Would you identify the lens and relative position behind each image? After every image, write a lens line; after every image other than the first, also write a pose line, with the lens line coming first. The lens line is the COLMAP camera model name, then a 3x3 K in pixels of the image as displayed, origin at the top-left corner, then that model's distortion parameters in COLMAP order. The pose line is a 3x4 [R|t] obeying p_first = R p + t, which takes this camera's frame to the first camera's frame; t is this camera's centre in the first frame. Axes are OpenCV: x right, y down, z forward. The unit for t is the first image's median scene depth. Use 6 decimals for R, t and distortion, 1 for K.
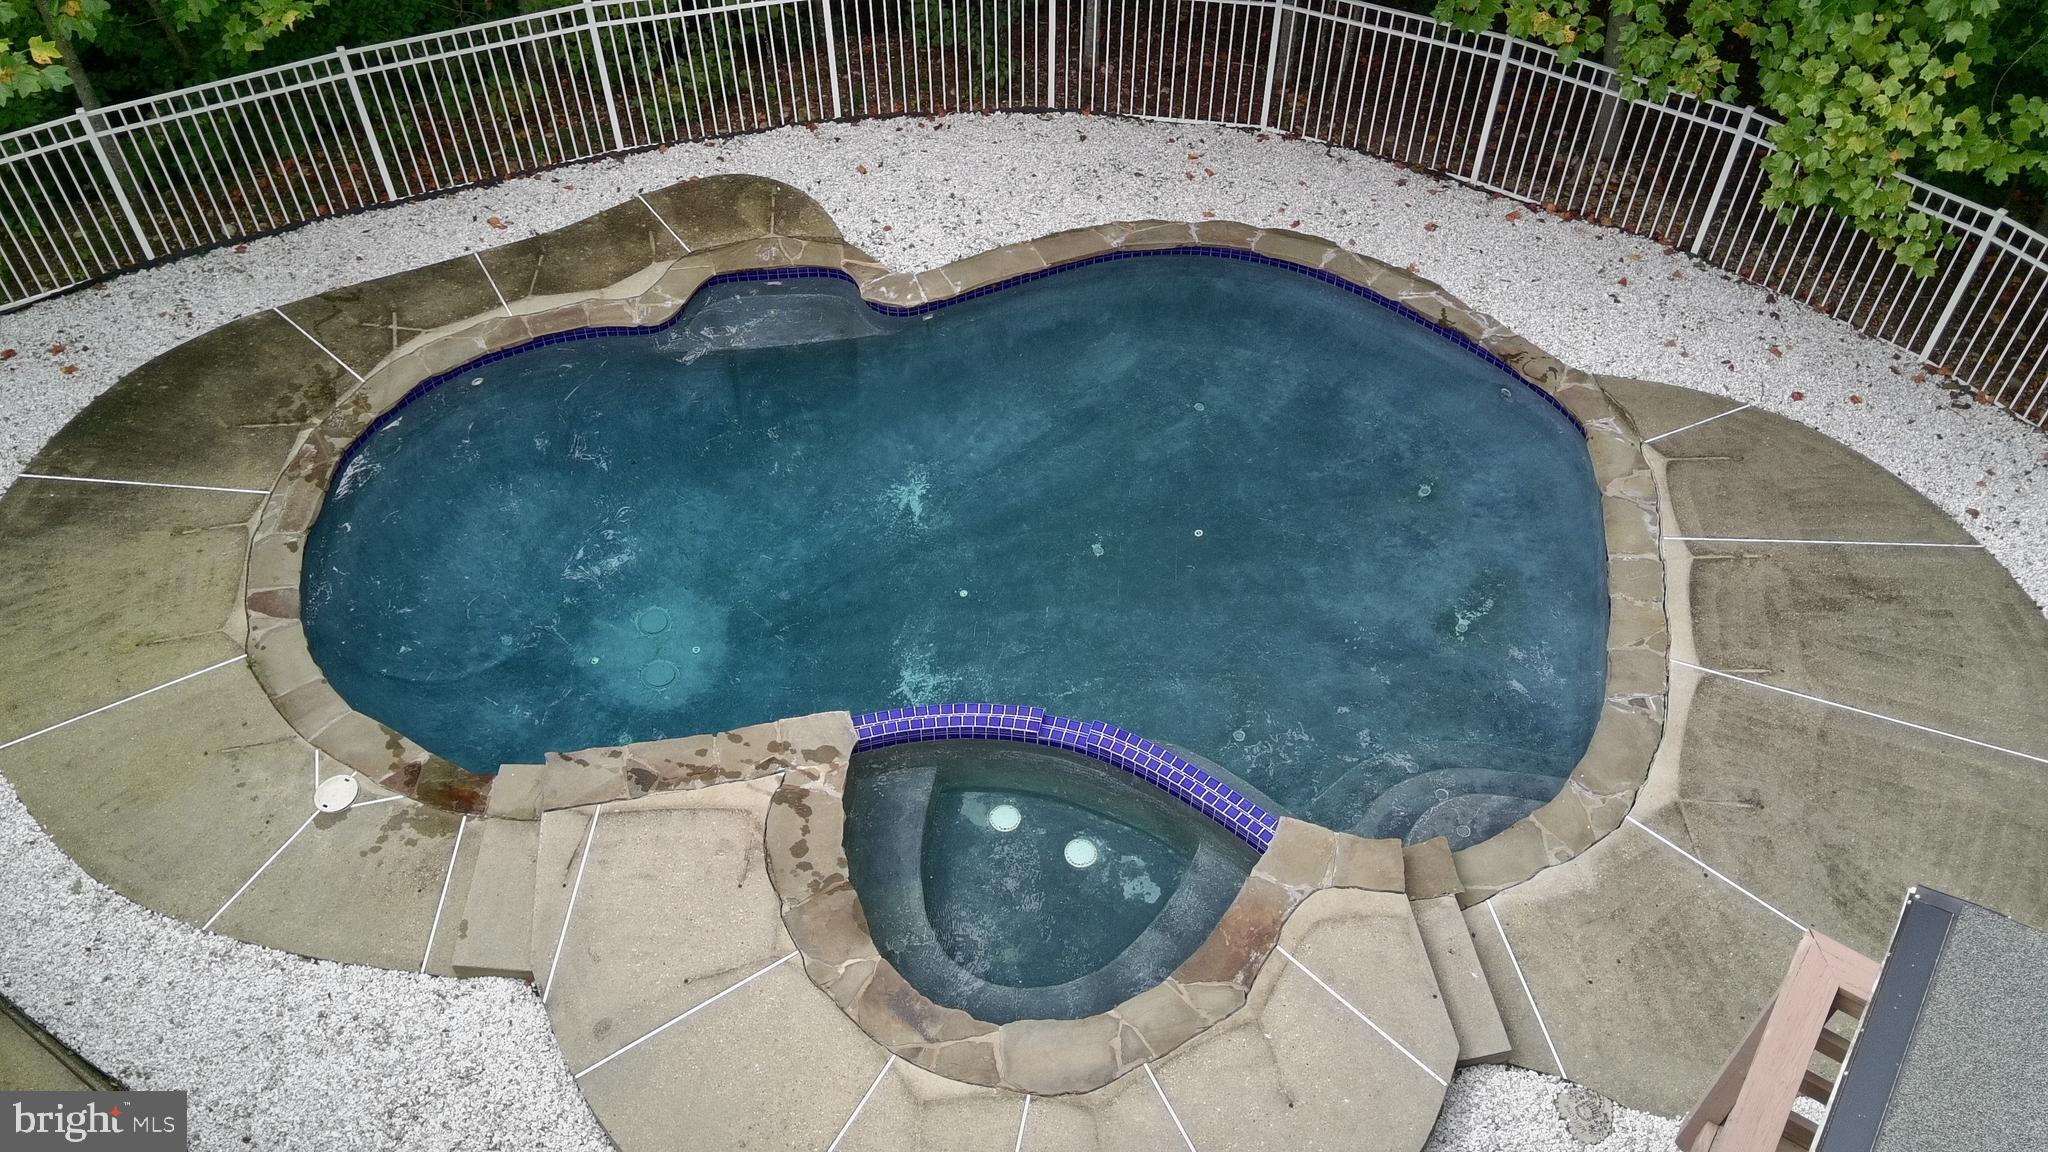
lens RADIAL K [[1681.8, 0, 1024.0], [0, 1681.8, 576.0], [0, 0, 1]] dist [0.120483, -0.200457]
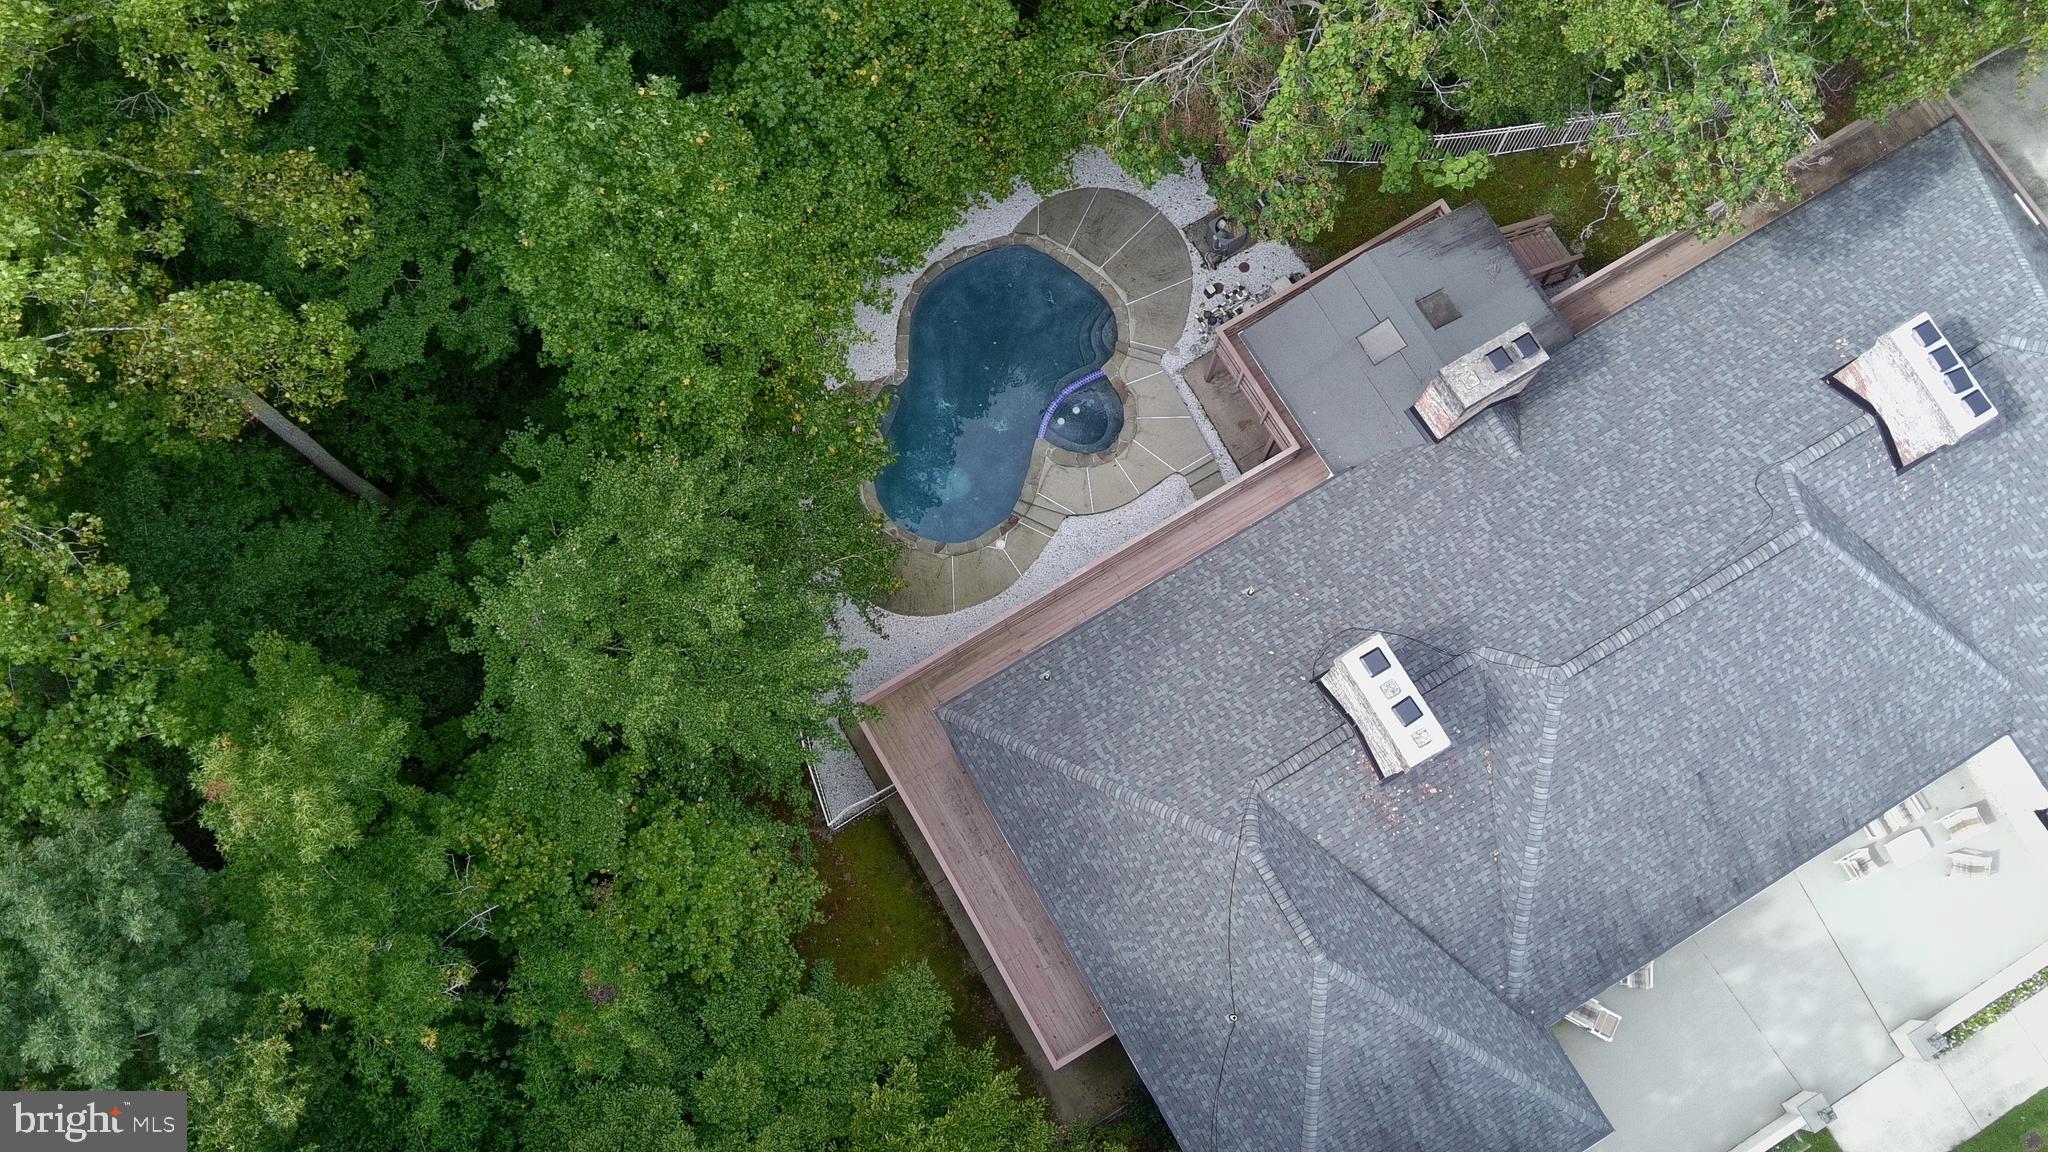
lens RADIAL K [[1681.8, 0, 1024.0], [0, 1681.8, 576.0], [0, 0, 1]] dist [0.120483, -0.200457]
pose [[0.431179, -0.880732, 0.195948, -1.243648], [0.695745, 0.462825, 0.549301, -2.106694], [-0.574477, -0.100517, 0.812326, -2.506454]]
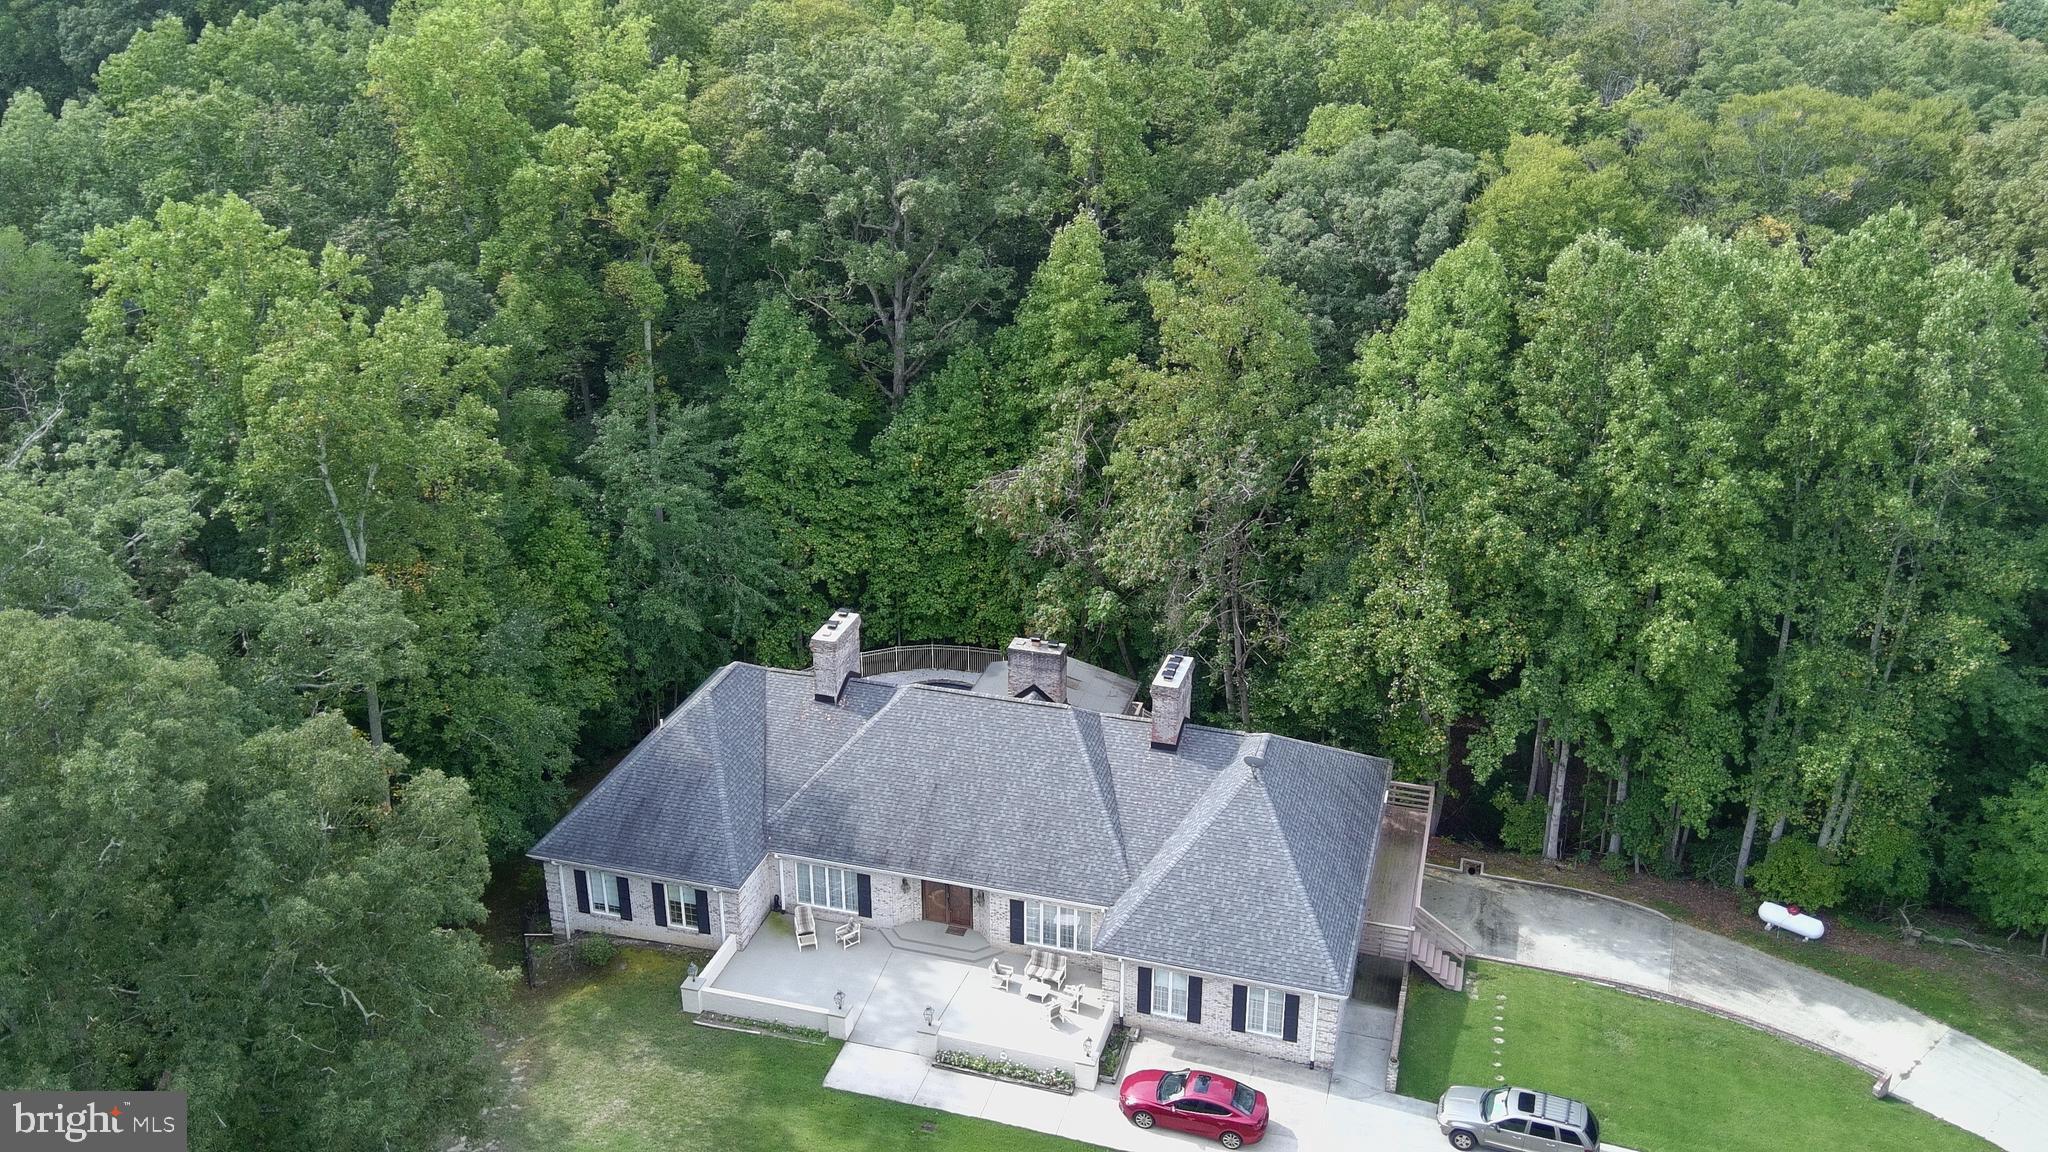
lens RADIAL K [[1681.8, 0, 1024.0], [0, 1681.8, 576.0], [0, 0, 1]] dist [0.120483, -0.200457]
pose [[0.953656, -0.128410, 0.272123, -1.518299], [0.235227, 0.882112, -0.408101, 2.641436], [-0.187639, 0.453199, 0.871437, -5.878475]]
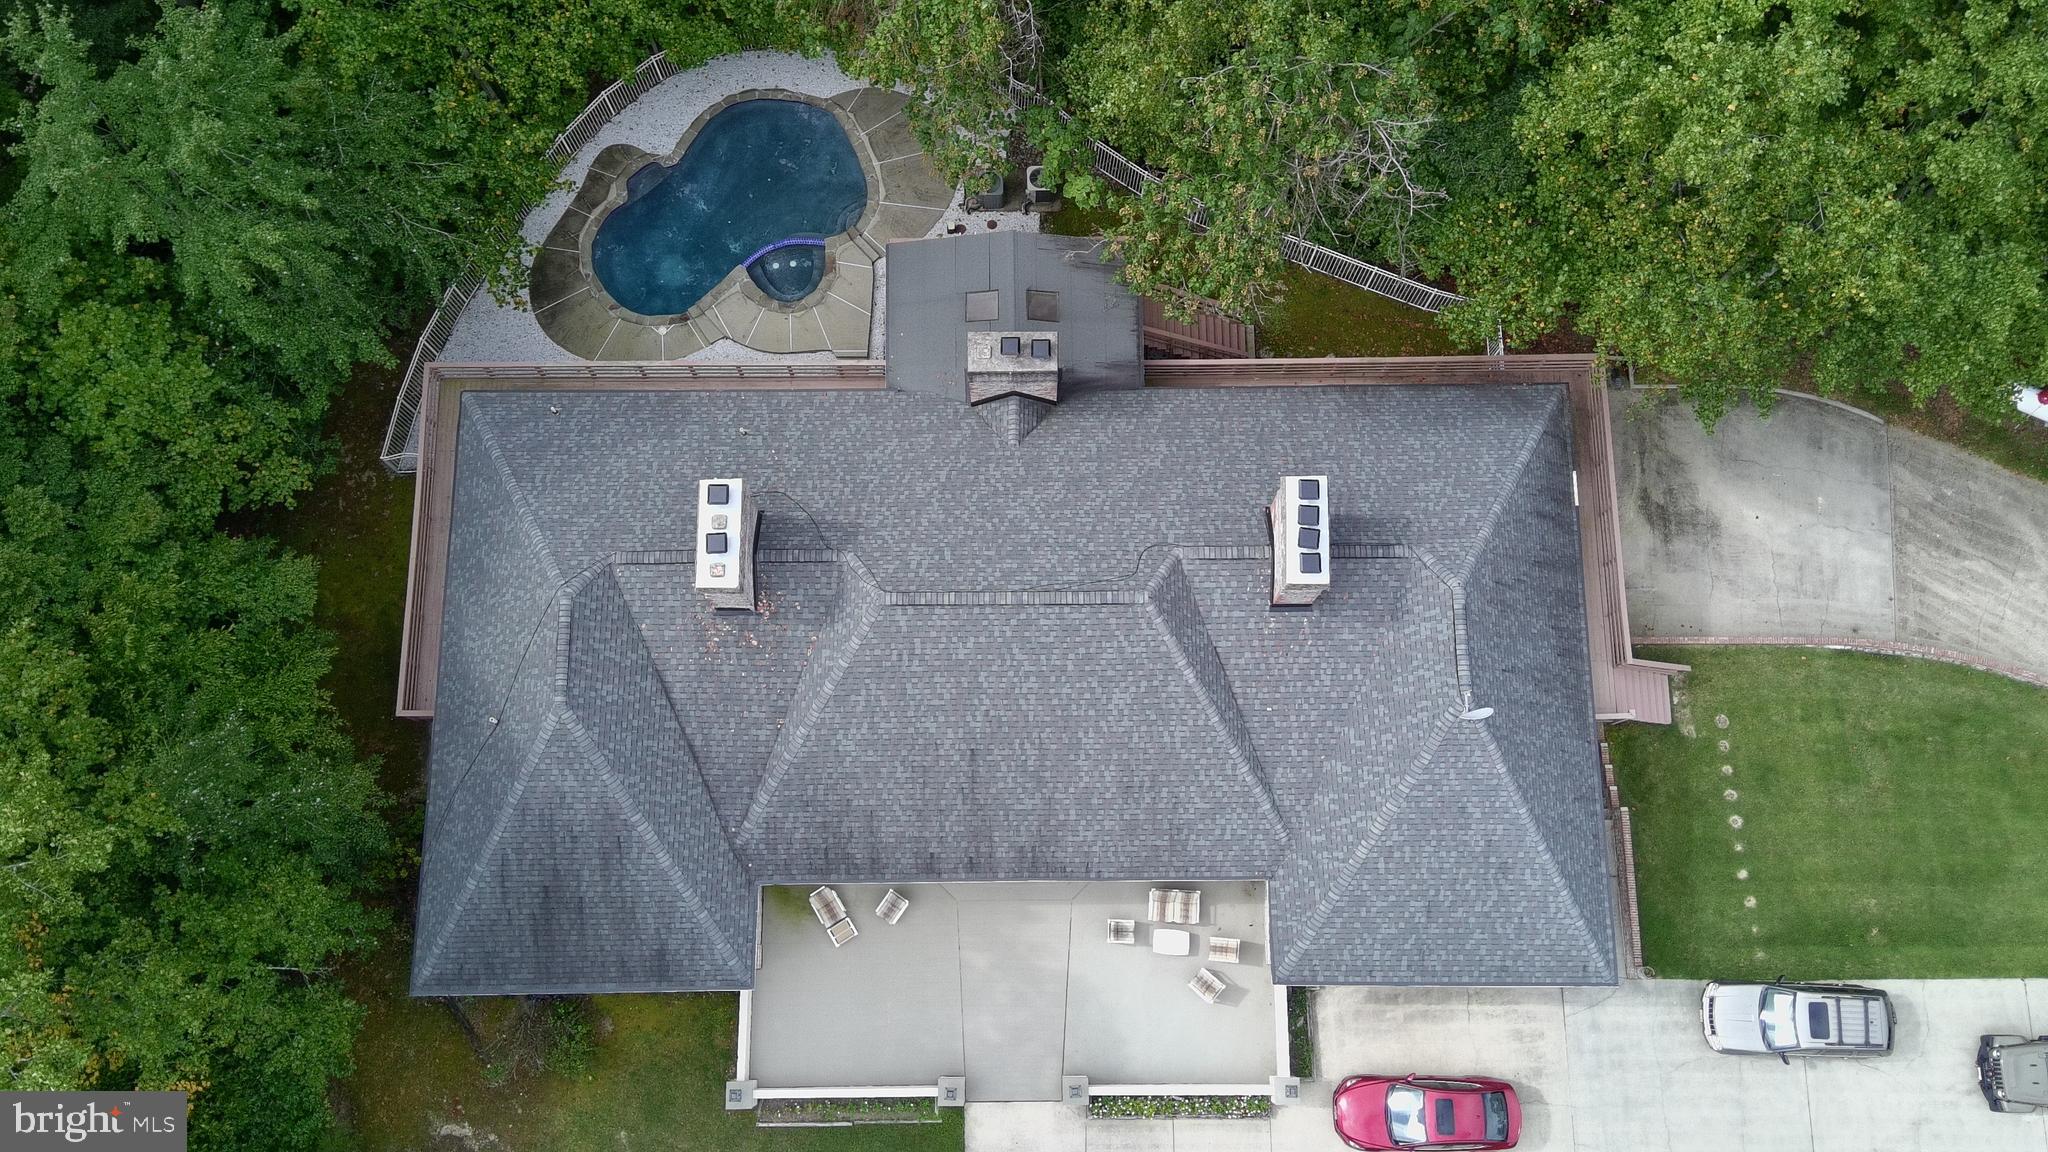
lens RADIAL K [[1681.8, 0, 1024.0], [0, 1681.8, 576.0], [0, 0, 1]] dist [0.120483, -0.200457]
pose [[0.827110, -0.548725, 0.121614, -0.494119], [0.436735, 0.763678, 0.475455, -1.158051], [-0.353769, -0.340141, 0.871293, -3.741912]]
